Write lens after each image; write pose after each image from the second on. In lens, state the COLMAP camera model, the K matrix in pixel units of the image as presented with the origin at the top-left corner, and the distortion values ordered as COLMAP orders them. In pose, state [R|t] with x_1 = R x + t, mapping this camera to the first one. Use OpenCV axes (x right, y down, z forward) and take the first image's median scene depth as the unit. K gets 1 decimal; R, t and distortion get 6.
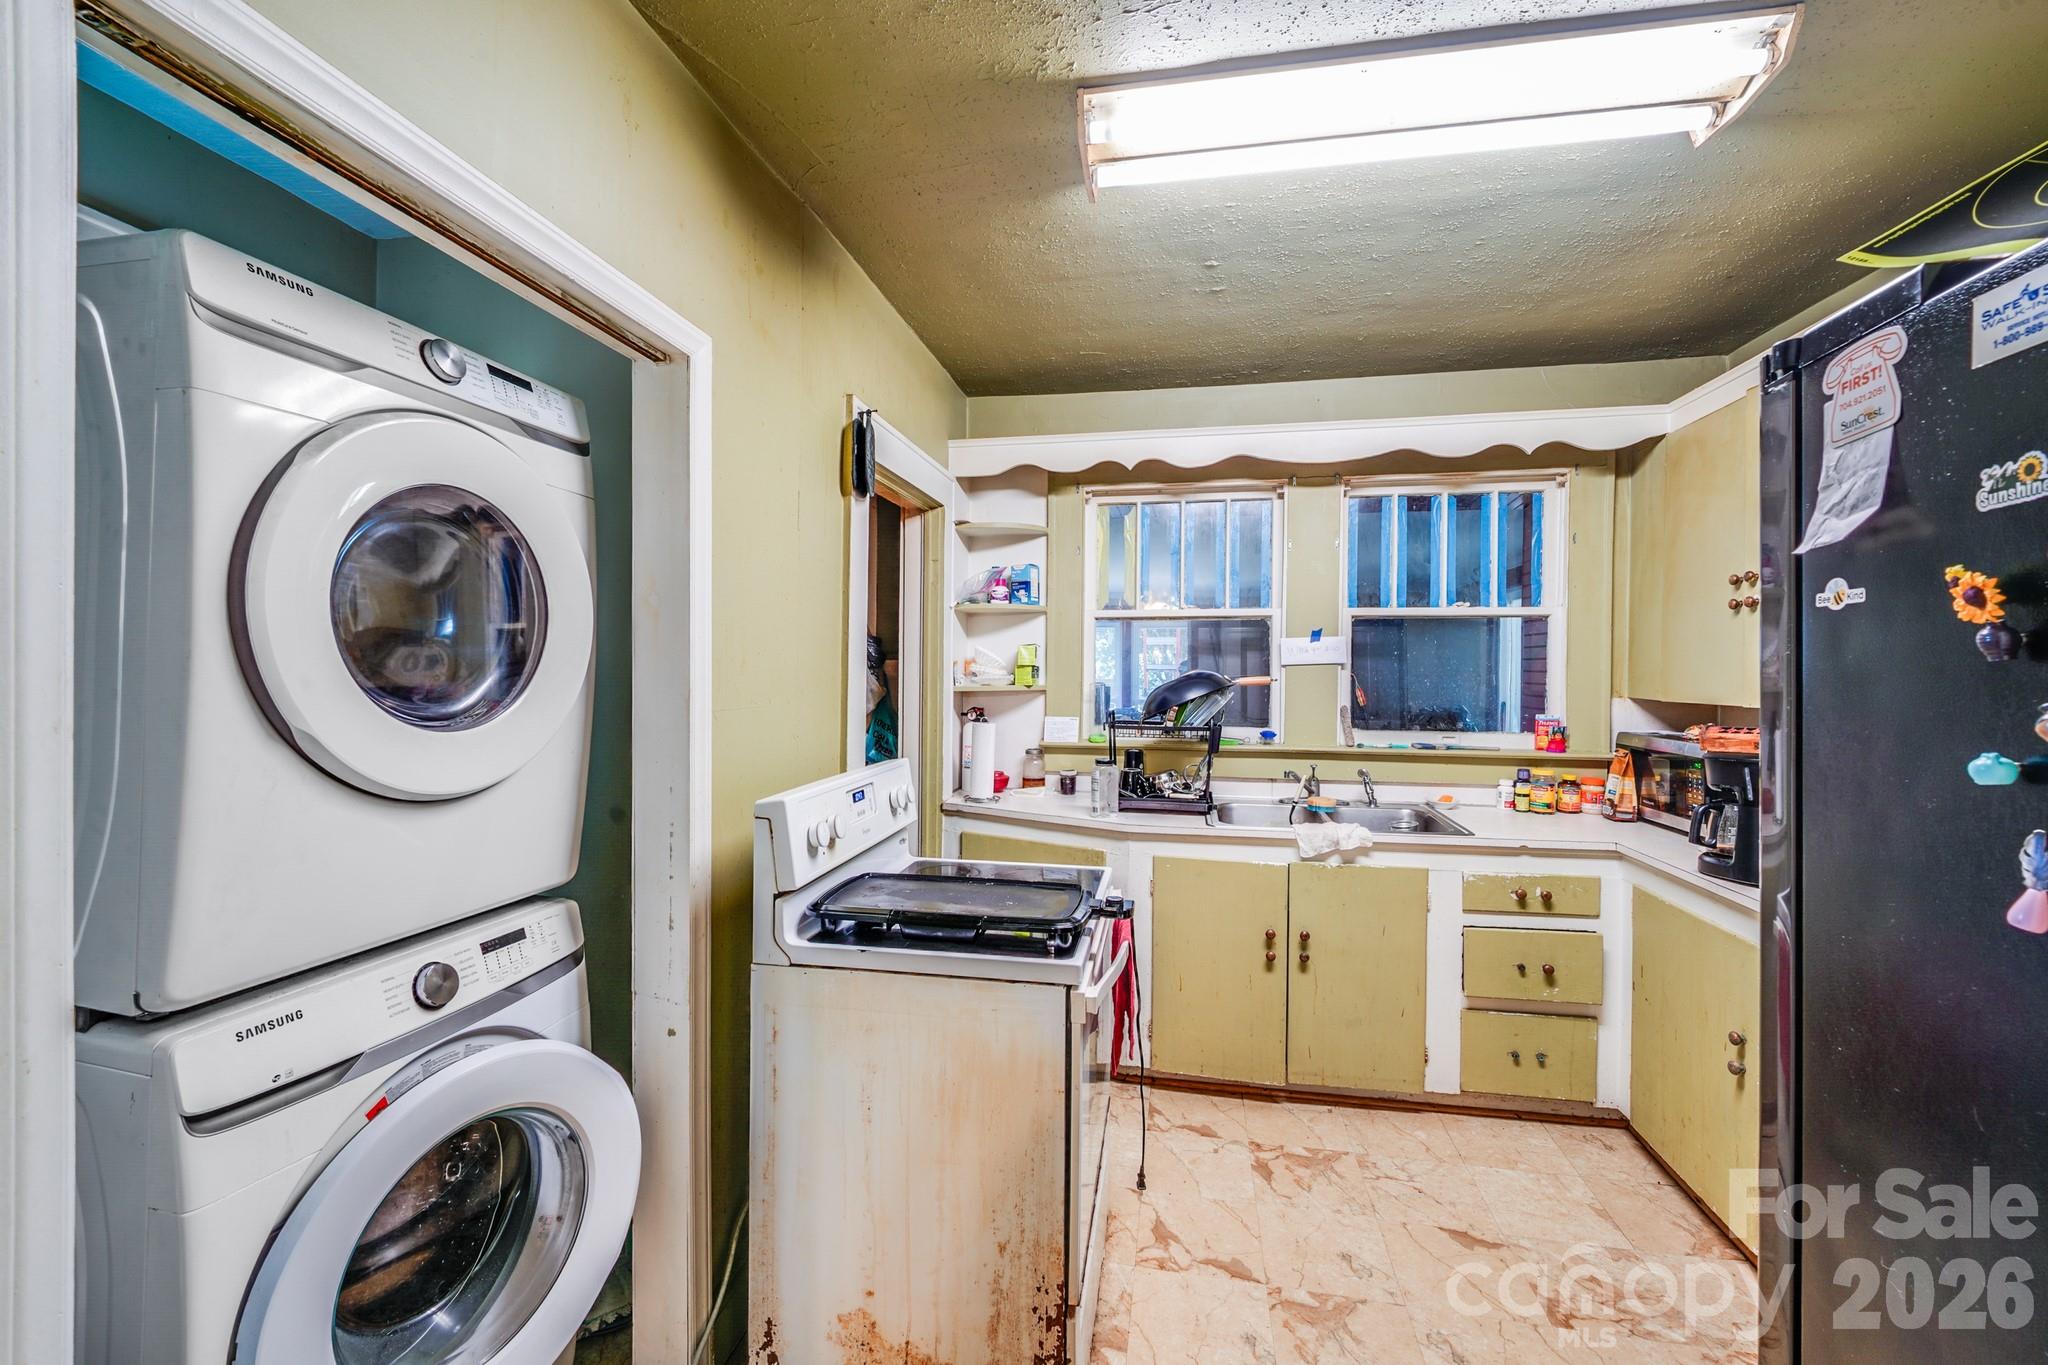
lens RADIAL K [[837.6, 0, 1017.5], [0, 837.6, 668.2], [0, 0, 1]] dist [-0.008439, -0.002506]
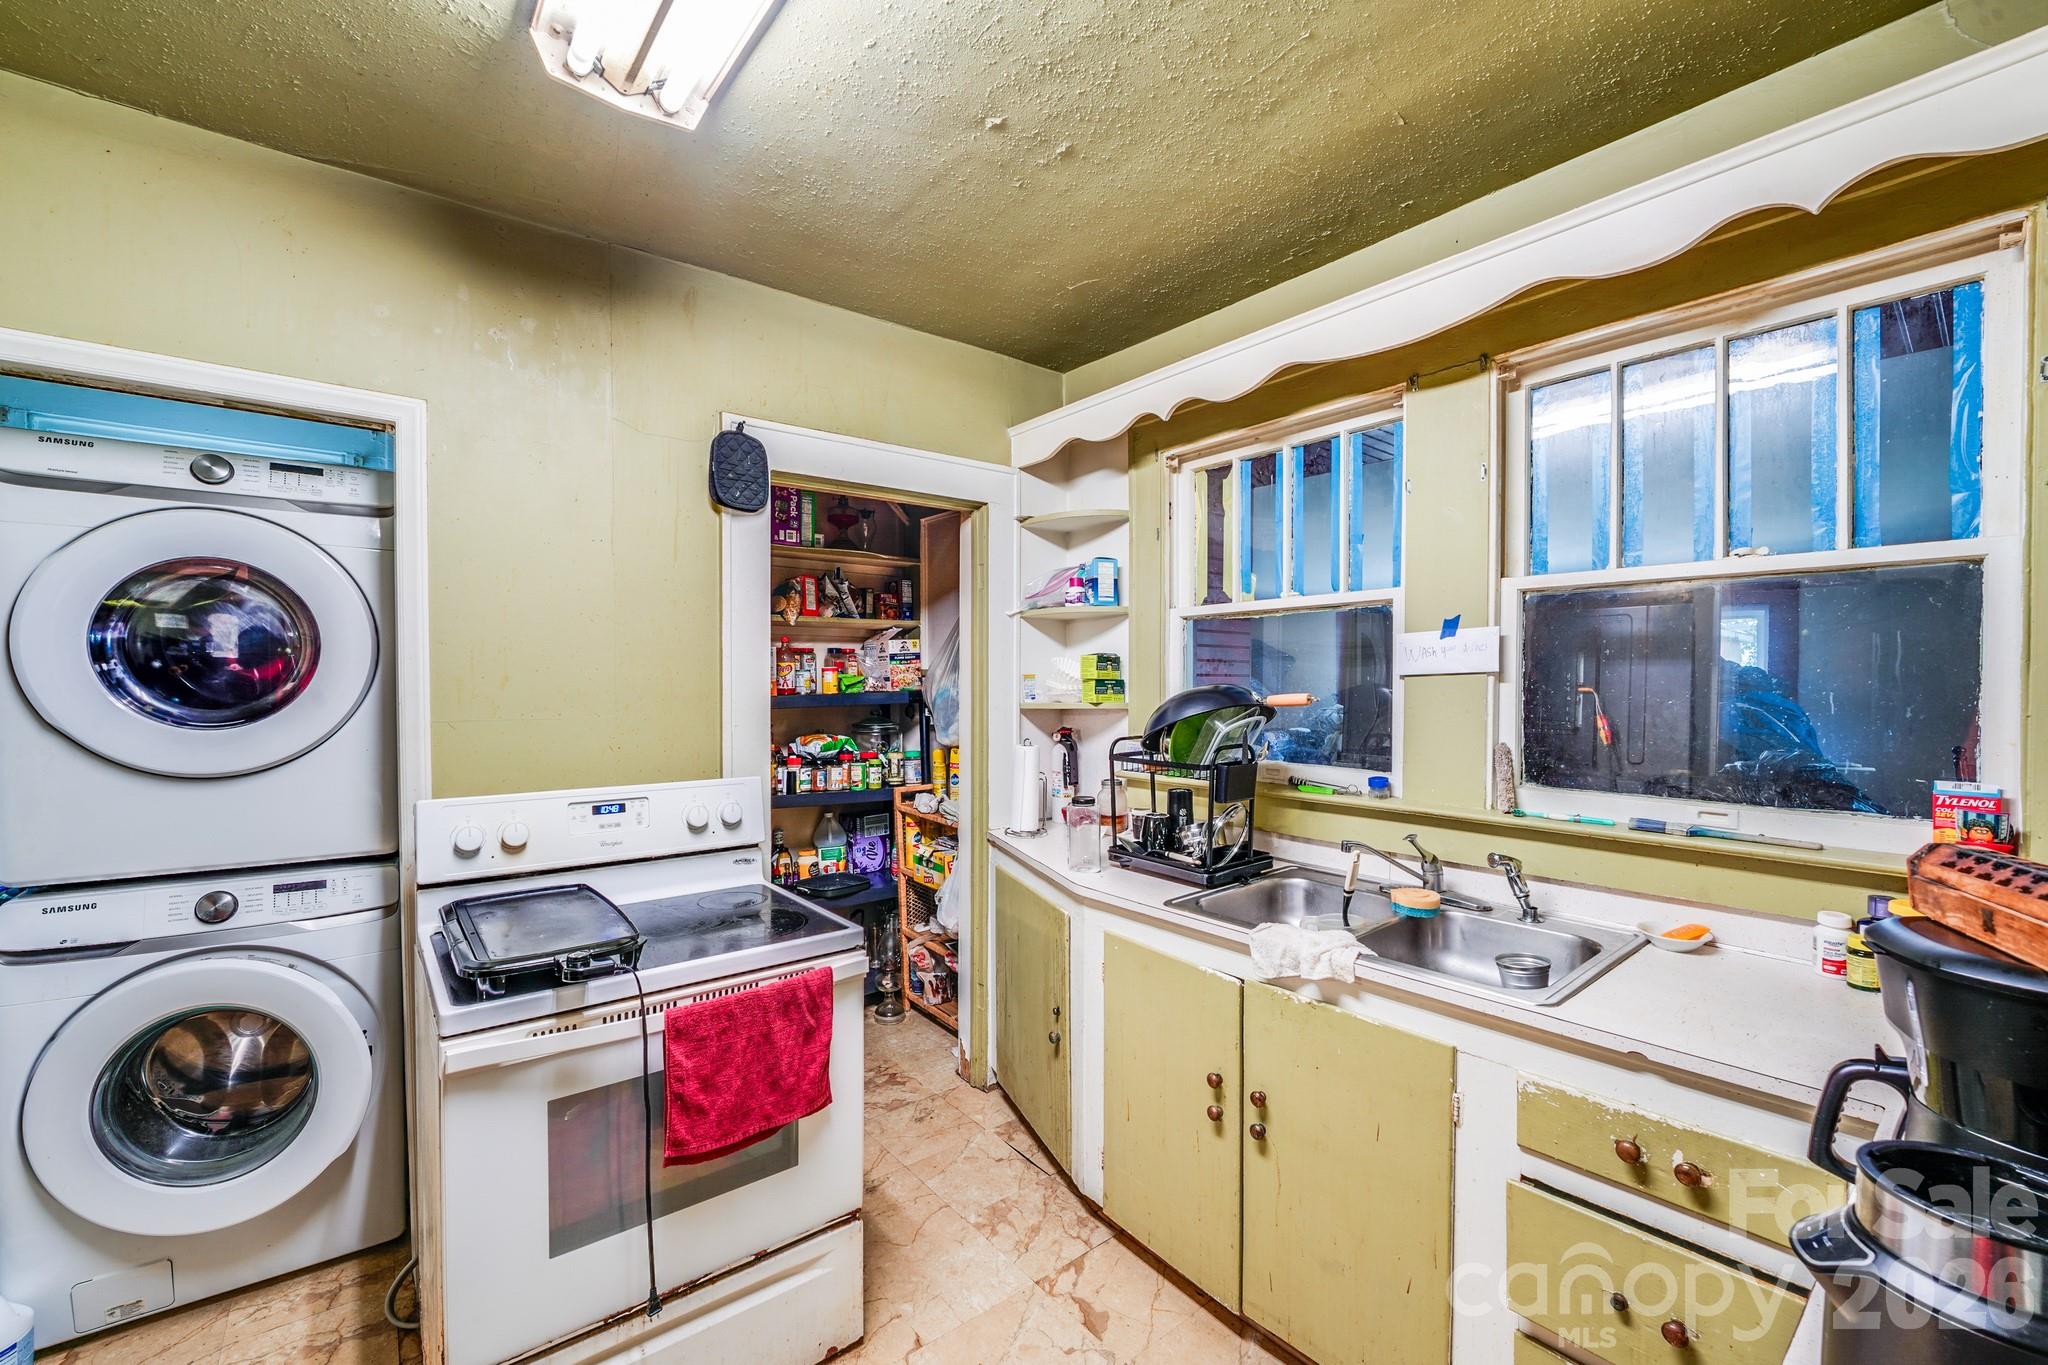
lens RADIAL K [[837.6, 0, 1021.7], [0, 837.6, 689.2], [0, 0, 1]] dist [-0.008439, -0.002506]
pose [[0.760925, -0.000248, -0.648840, 0.518550], [0.004872, 0.999974, 0.005331, 0.001697], [0.648822, -0.007218, 0.760906, 0.331295]]
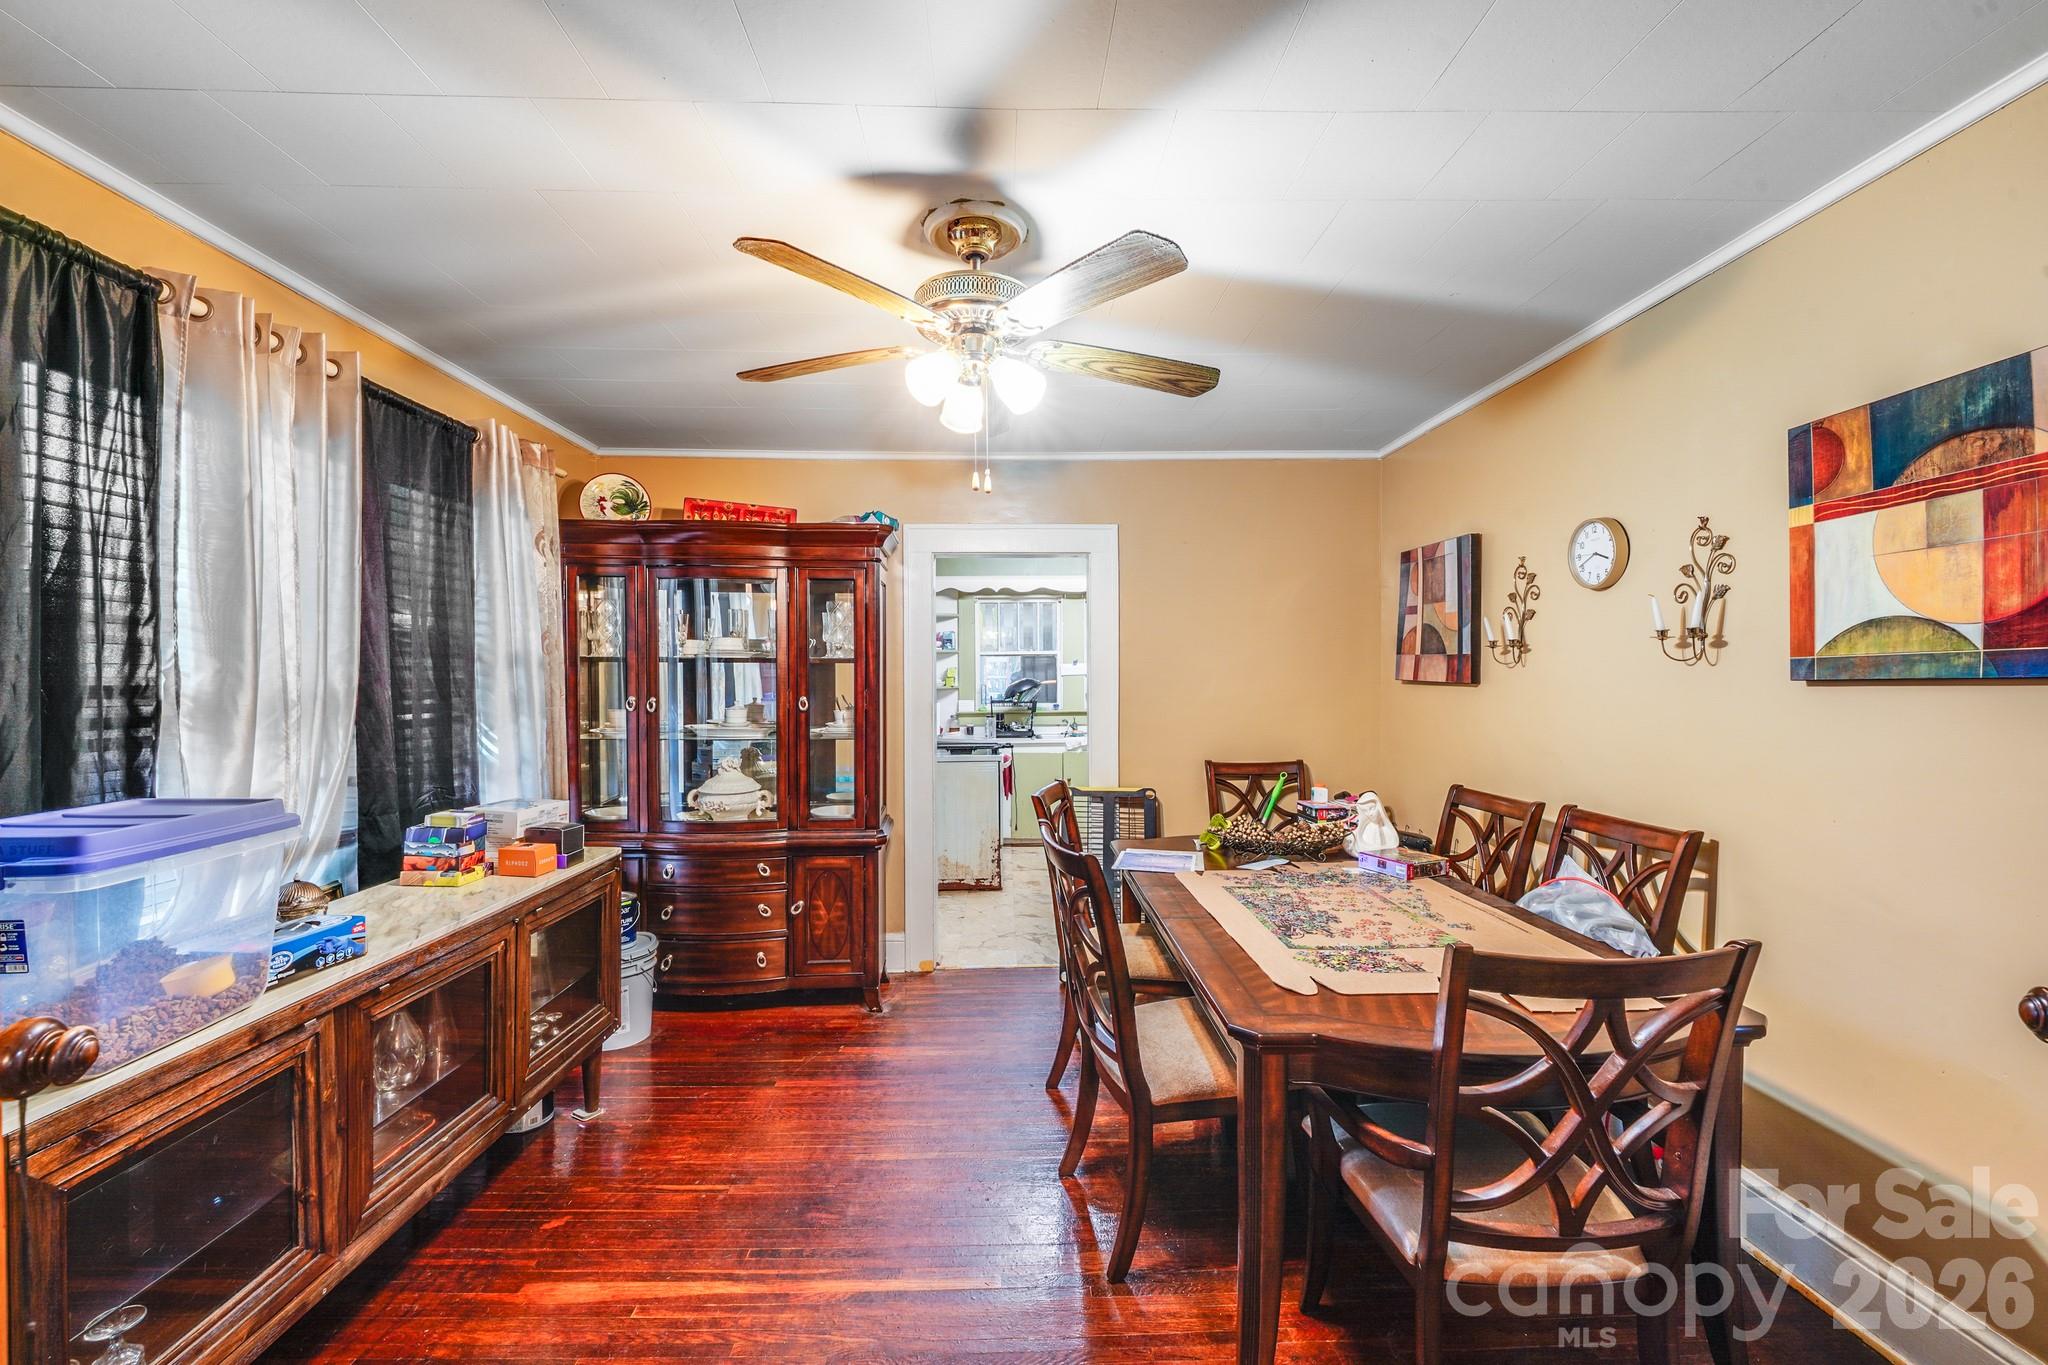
lens RADIAL K [[837.6, 0, 1022.2], [0, 837.6, 684.7], [0, 0, 1]] dist [-0.008439, -0.002506]
pose [[0.973957, -0.015999, 0.226166, -0.327633], [0.015206, 0.999871, 0.005250, 0.008577], [-0.226221, -0.001674, 0.974075, -1.283725]]
